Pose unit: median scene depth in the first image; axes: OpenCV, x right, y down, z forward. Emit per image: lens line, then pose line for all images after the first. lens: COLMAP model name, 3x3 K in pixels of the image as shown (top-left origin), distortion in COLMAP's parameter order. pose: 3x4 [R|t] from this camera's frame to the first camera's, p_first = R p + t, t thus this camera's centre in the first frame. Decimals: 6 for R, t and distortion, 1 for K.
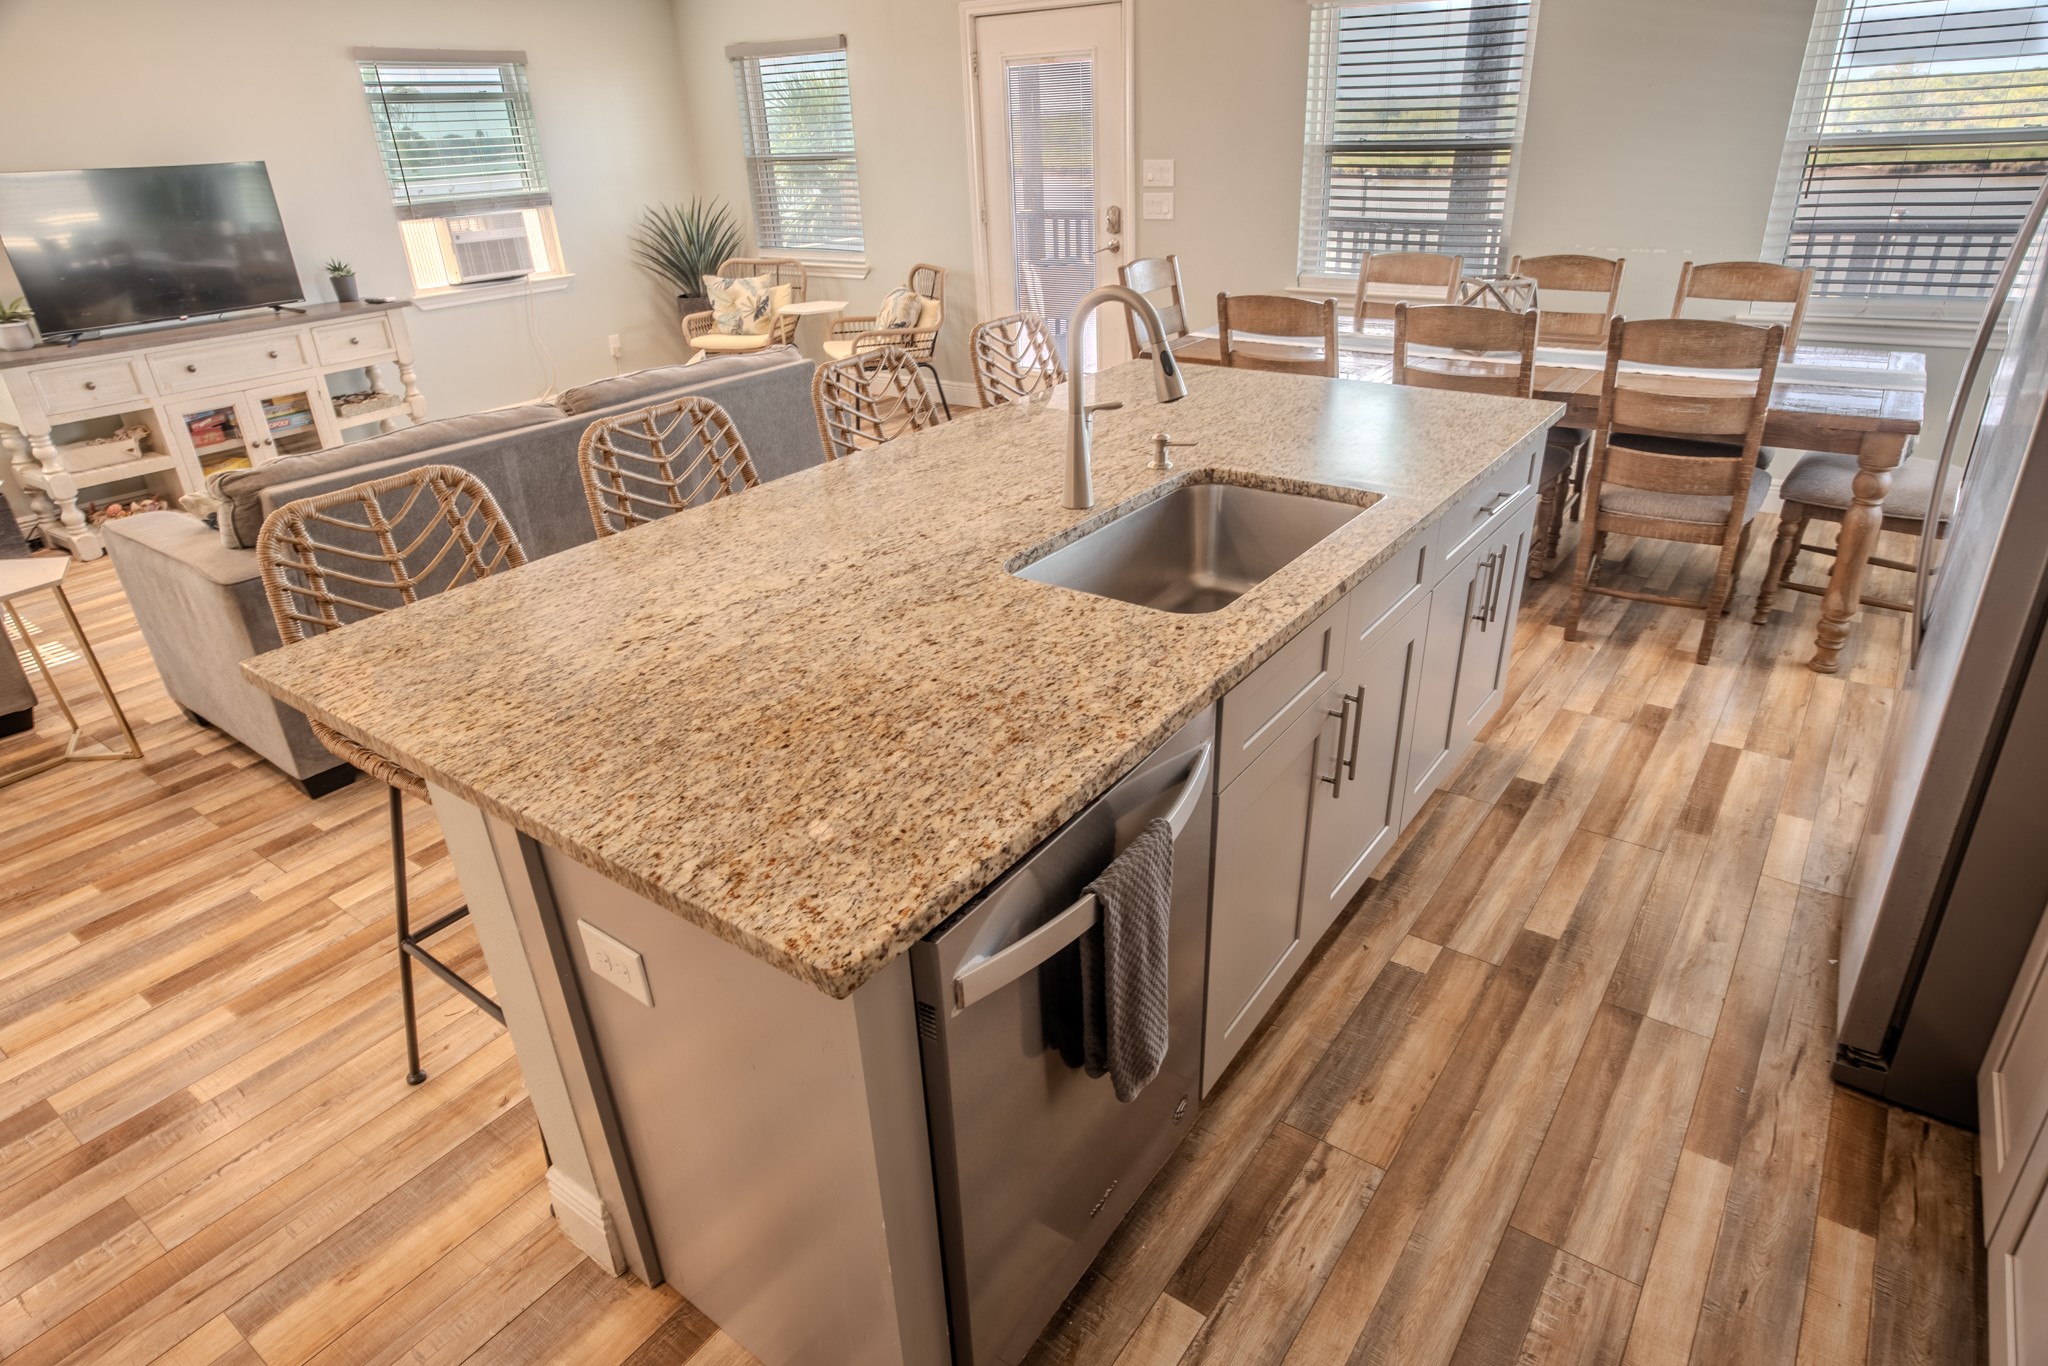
lens RADIAL K [[1168.9, 0, 1058.5], [0, 1168.9, 679.8], [0, 0, 1]] dist [-0.024330, 0.014340]
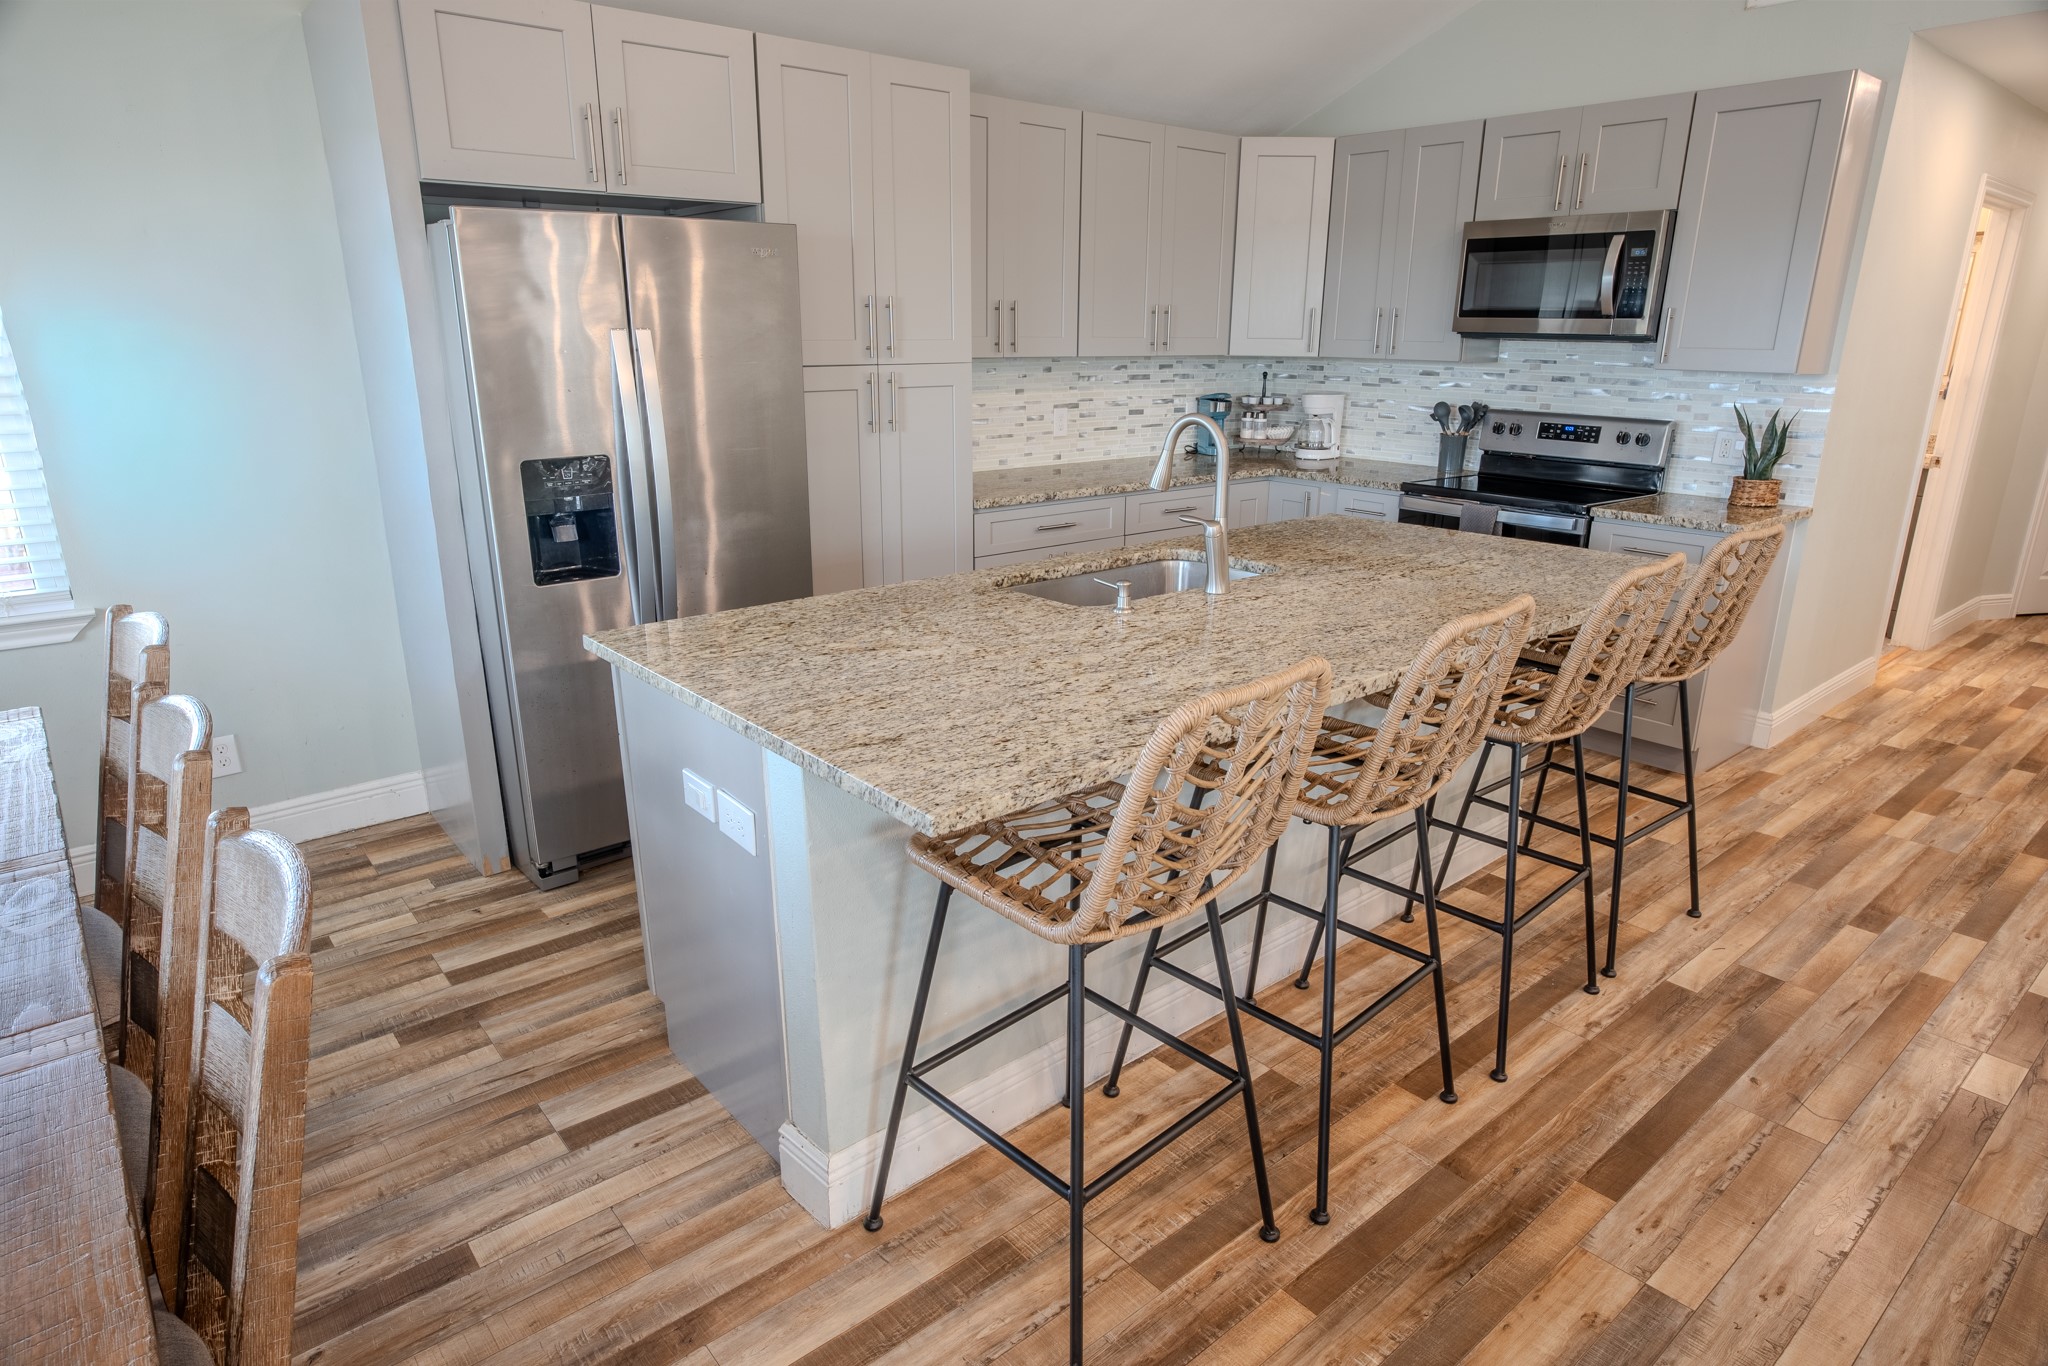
lens RADIAL K [[1168.9, 0, 1022.4], [0, 1168.9, 678.2], [0, 0, 1]] dist [-0.024330, 0.014340]
pose [[-0.972523, -0.029896, 0.230879, -0.030129], [0.132900, 0.742958, 0.656012, -0.343387], [-0.191146, 0.668670, -0.718570, 0.748550]]
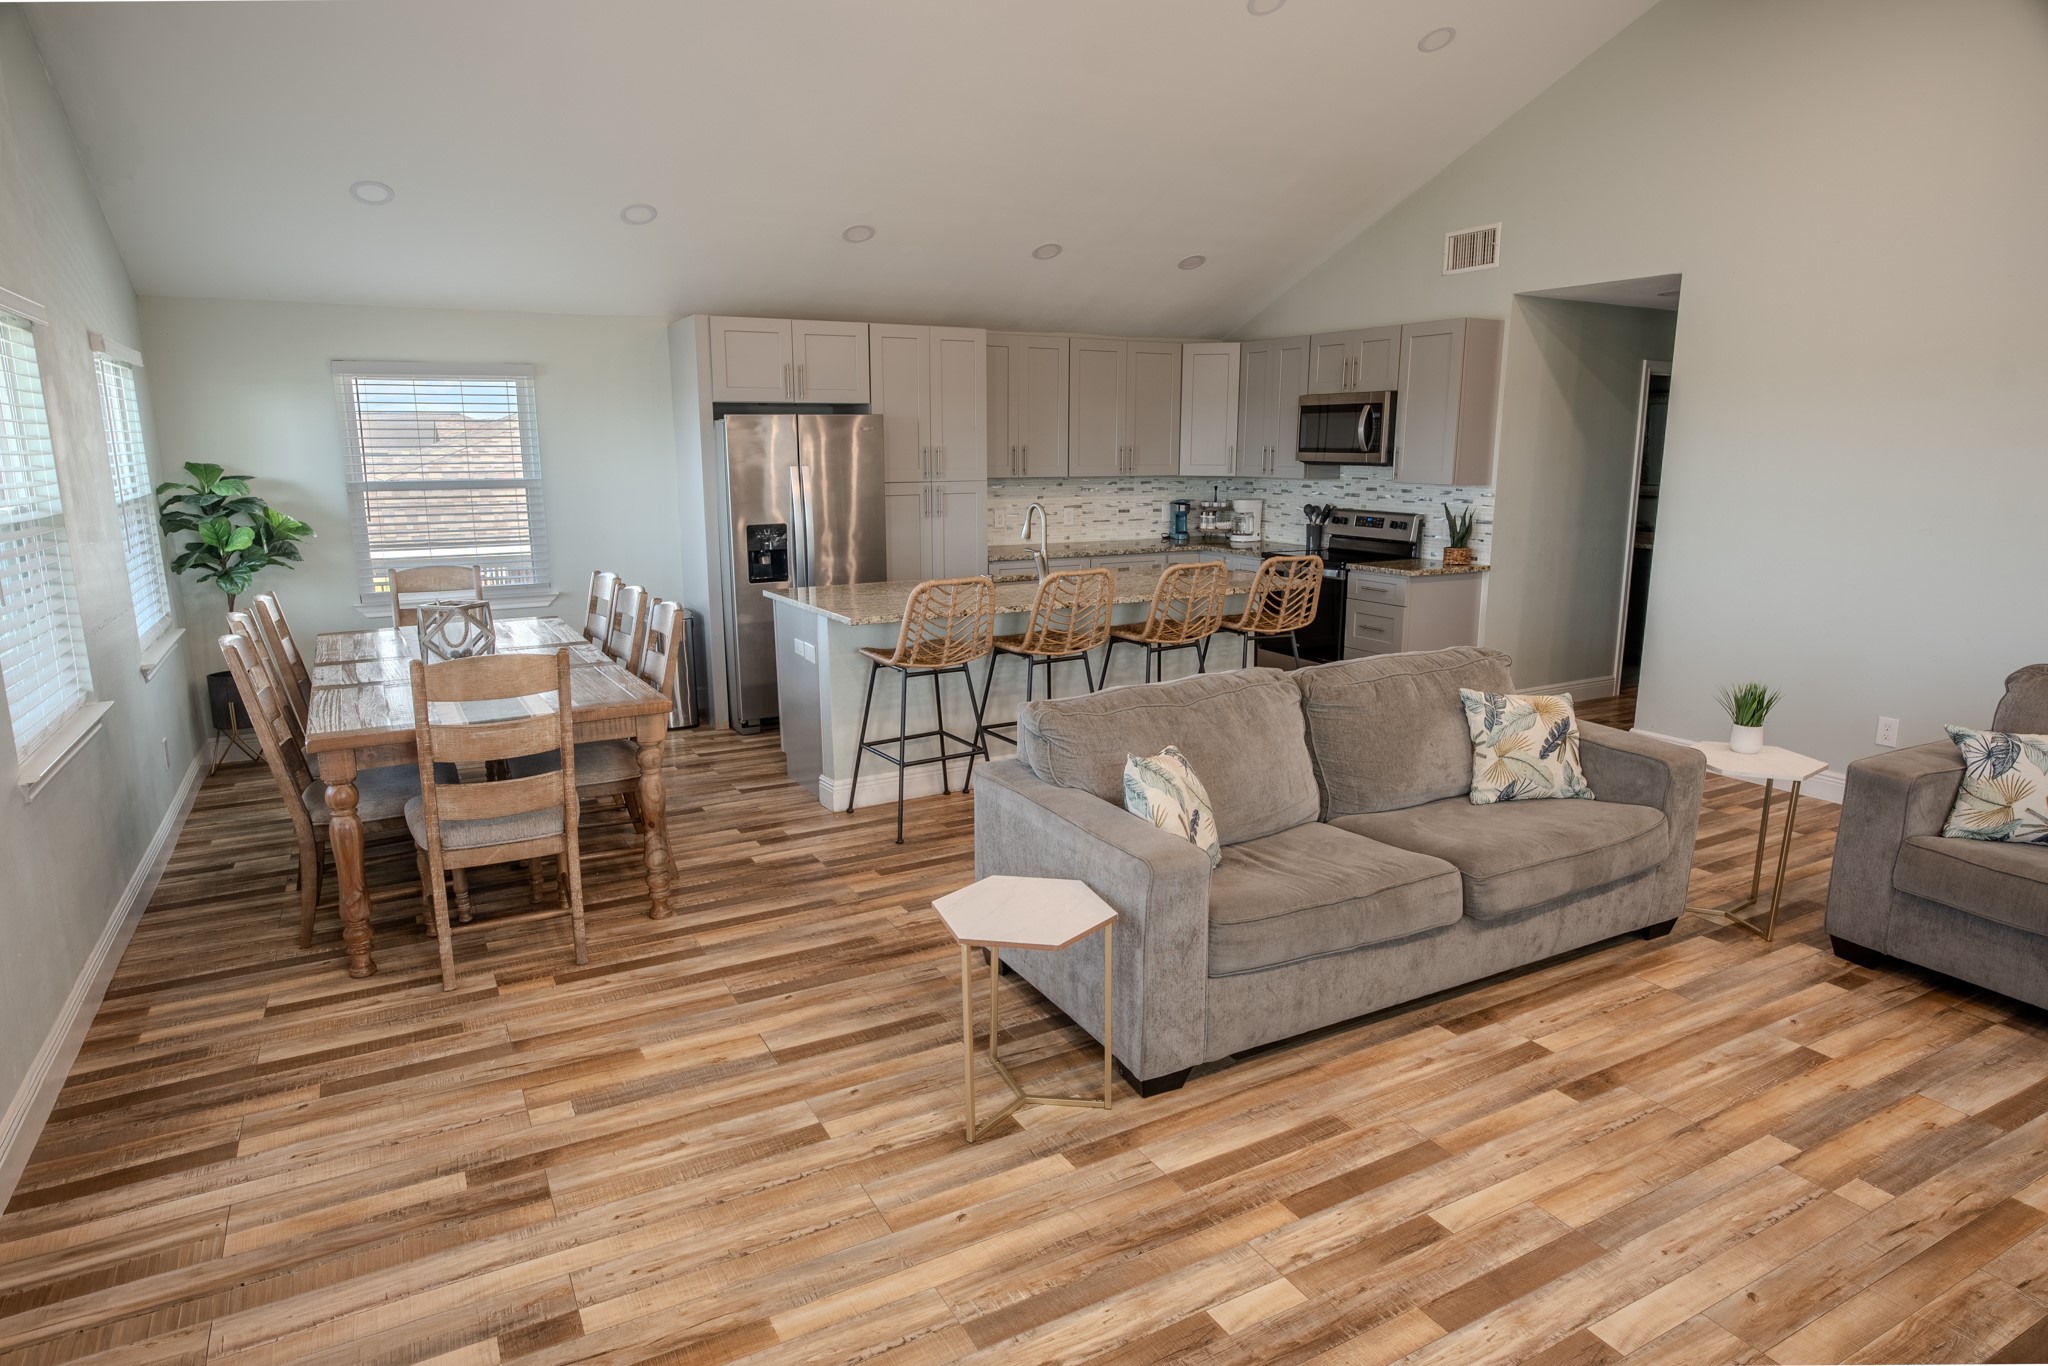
lens RADIAL K [[1168.9, 0, 984.9], [0, 1168.9, 670.4], [0, 0, 1]] dist [-0.024330, 0.014340]
pose [[-0.898706, -0.036163, 0.437059, -0.389386], [0.228554, 0.811934, 0.537147, -0.541916], [-0.374288, 0.582629, -0.721424, 1.157330]]
